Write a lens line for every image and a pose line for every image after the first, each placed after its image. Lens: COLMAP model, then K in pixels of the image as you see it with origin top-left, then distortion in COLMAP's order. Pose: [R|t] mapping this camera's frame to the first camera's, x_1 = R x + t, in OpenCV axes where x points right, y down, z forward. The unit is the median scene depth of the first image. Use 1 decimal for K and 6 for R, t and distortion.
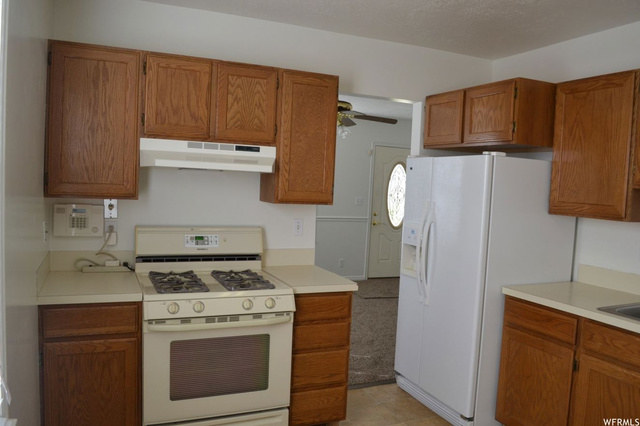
lens RADIAL K [[513.2, 0, 319.1], [0, 513.2, 214.1], [0, 0, 1]] dist [-0.080528, 0.002161]
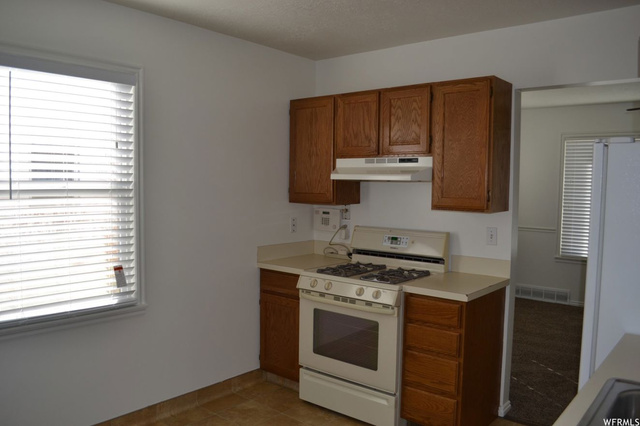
lens RADIAL K [[513.2, 0, 319.5], [0, 513.2, 212.0], [0, 0, 1]] dist [-0.080528, 0.002161]
pose [[0.443360, 0.011412, -0.896271, 0.909677], [-0.050114, 0.998671, -0.012074, 0.010599], [0.894942, 0.050269, 0.443342, 0.384944]]
